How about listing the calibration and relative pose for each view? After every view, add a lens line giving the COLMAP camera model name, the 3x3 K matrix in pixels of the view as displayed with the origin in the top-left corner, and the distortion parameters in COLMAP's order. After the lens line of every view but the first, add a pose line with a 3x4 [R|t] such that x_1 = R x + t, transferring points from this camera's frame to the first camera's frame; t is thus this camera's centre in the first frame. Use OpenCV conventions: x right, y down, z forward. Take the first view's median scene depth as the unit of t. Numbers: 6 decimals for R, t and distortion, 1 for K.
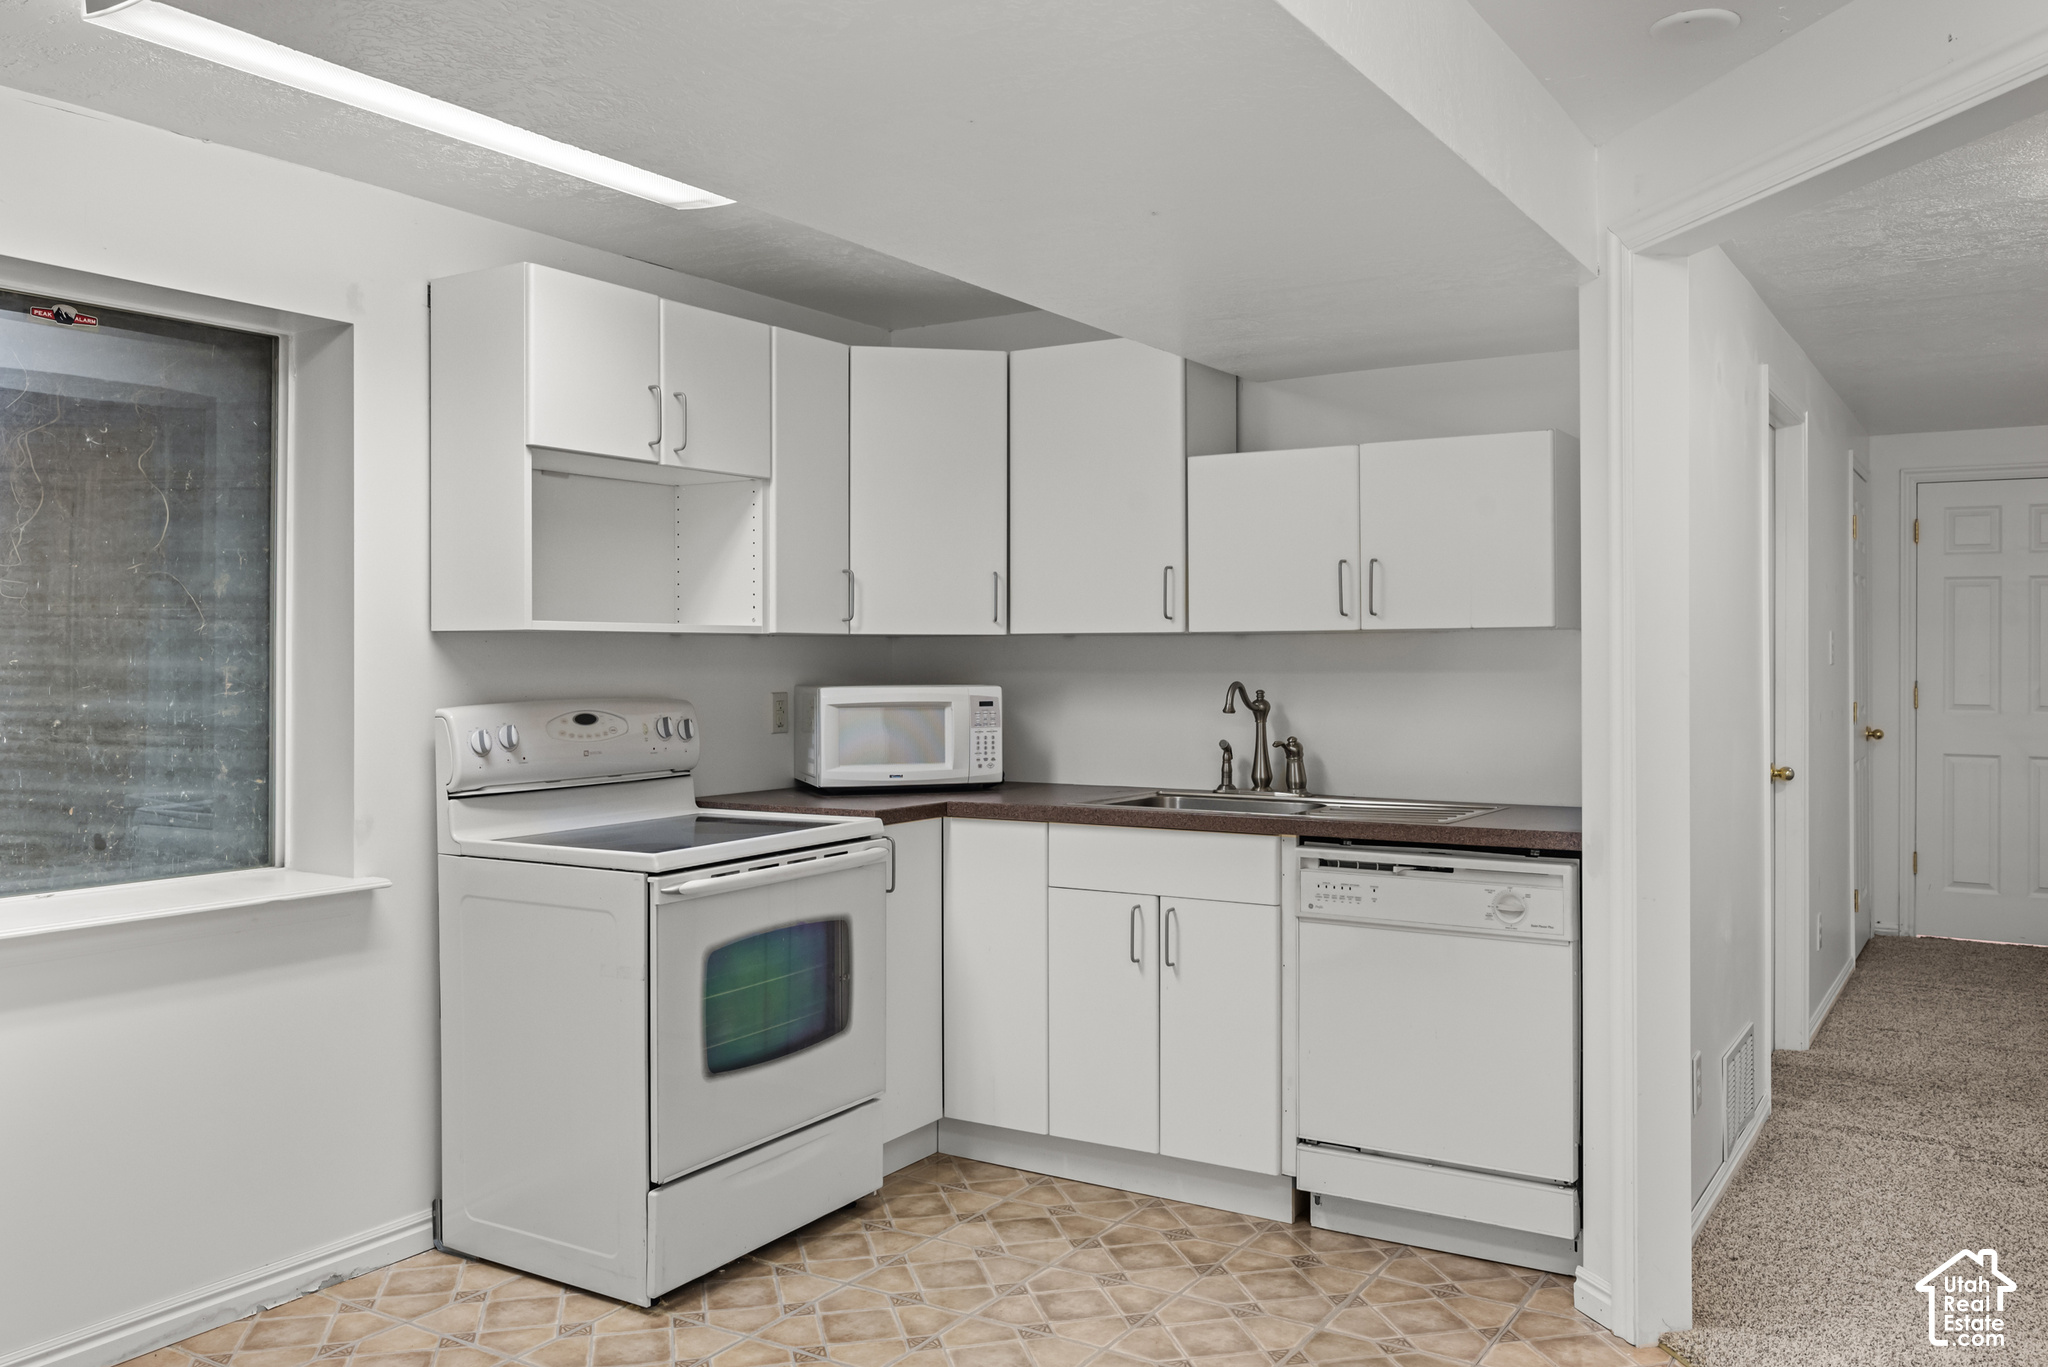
lens RADIAL K [[1612.9, 0, 1024.4], [0, 1612.9, 645.7], [0, 0, 1]] dist [0.002710, -0.005813]
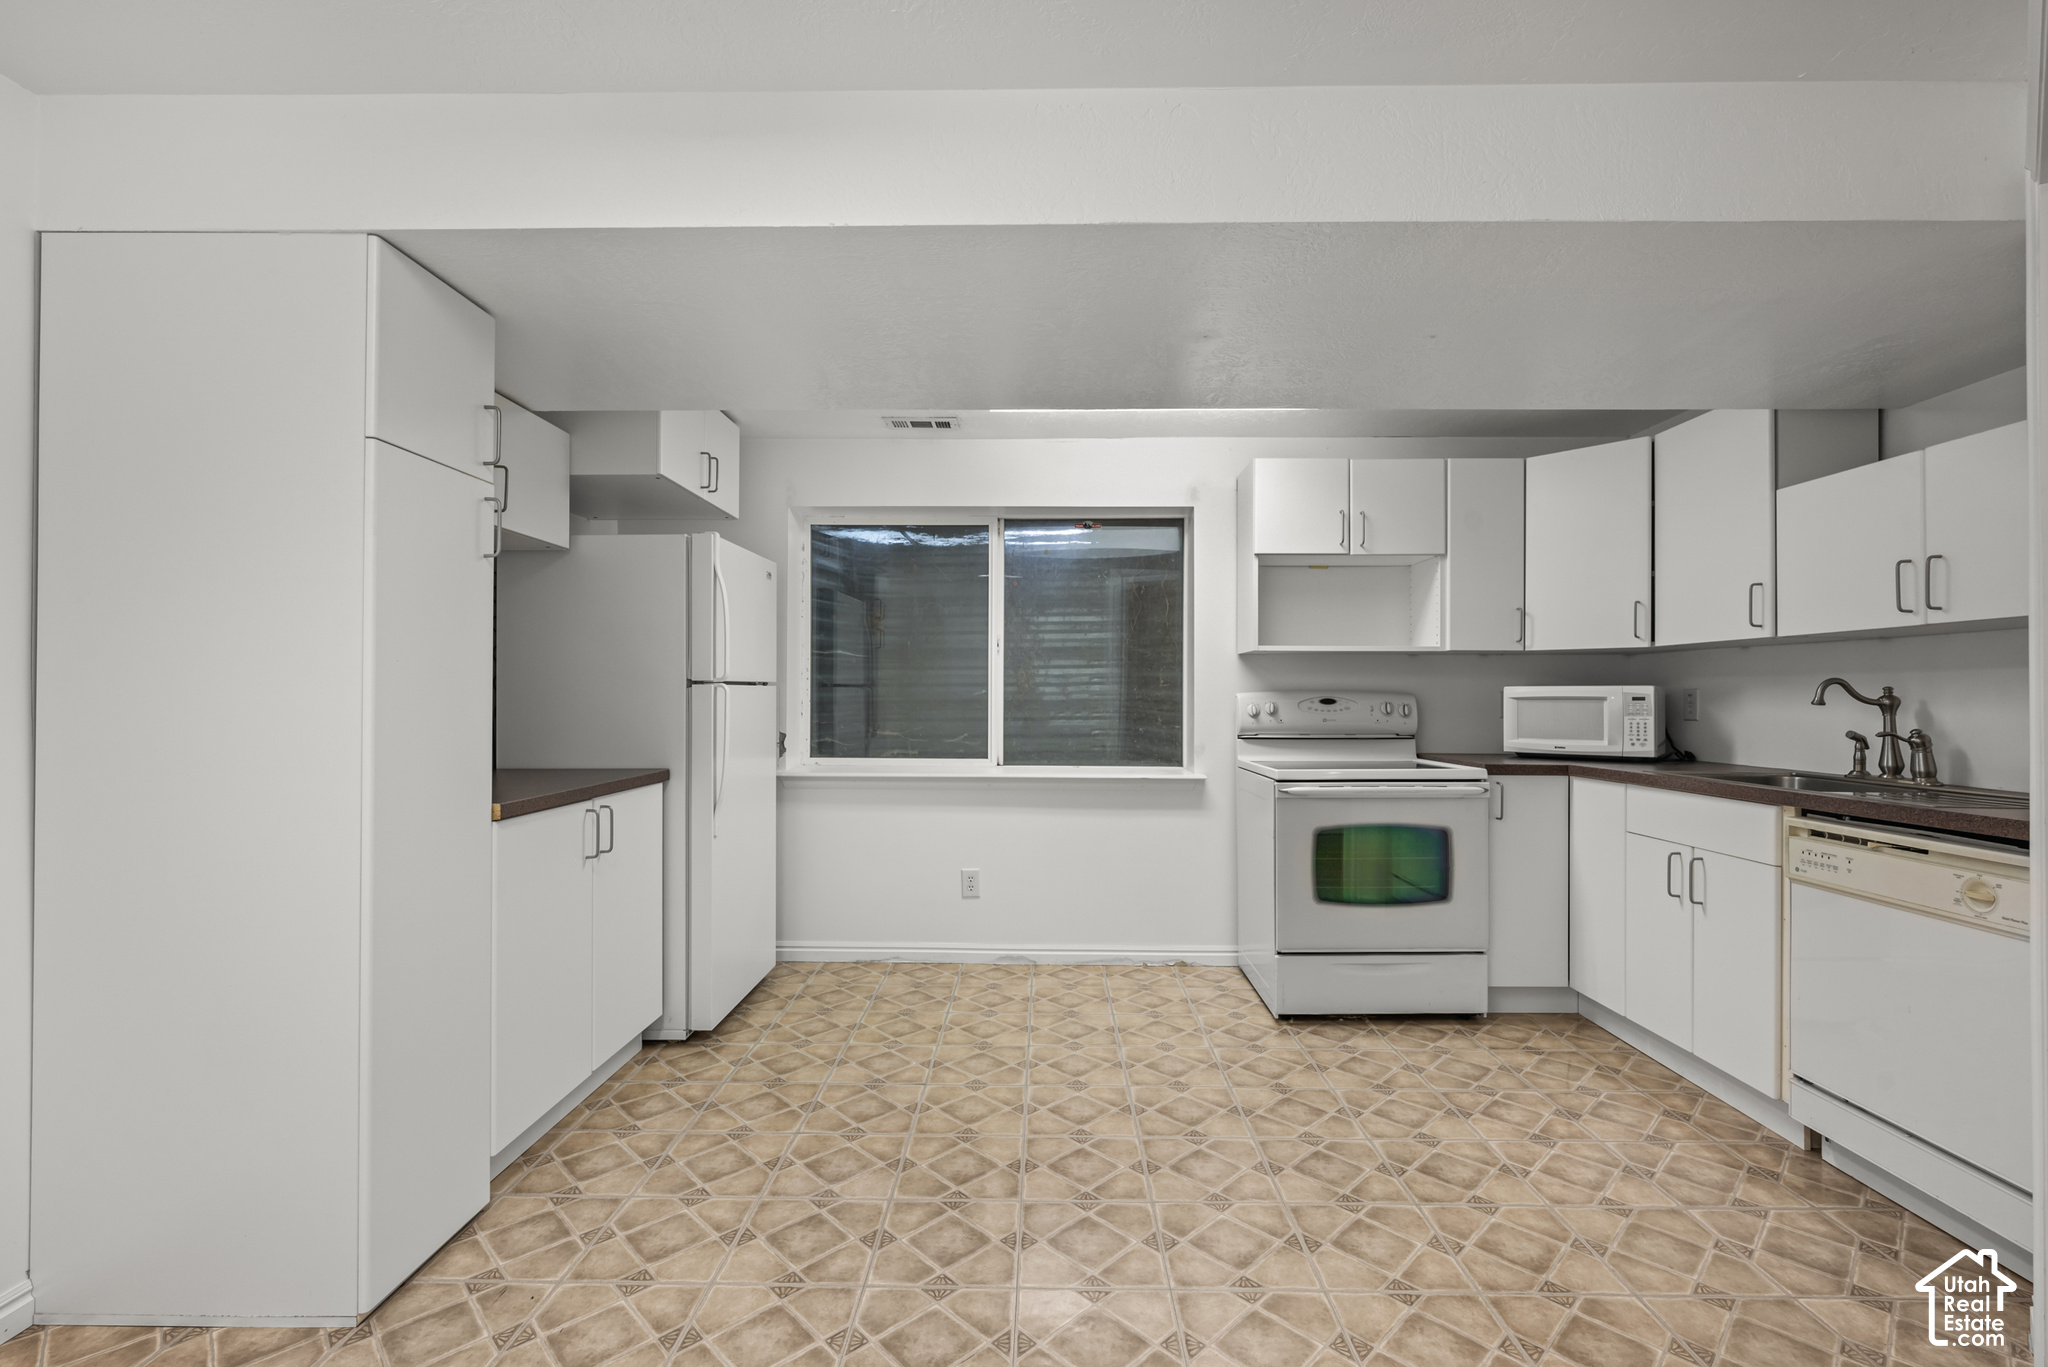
lens RADIAL K [[888.8, 0, 1024.0], [0, 888.8, 683.5], [0, 0, 1]] dist [-0.000257, -0.000330]
pose [[0.518683, -0.005875, -0.854946, 0.406832], [0.000304, 0.999978, -0.006688, 0.032983], [0.854967, 0.003209, 0.518673, 0.200144]]
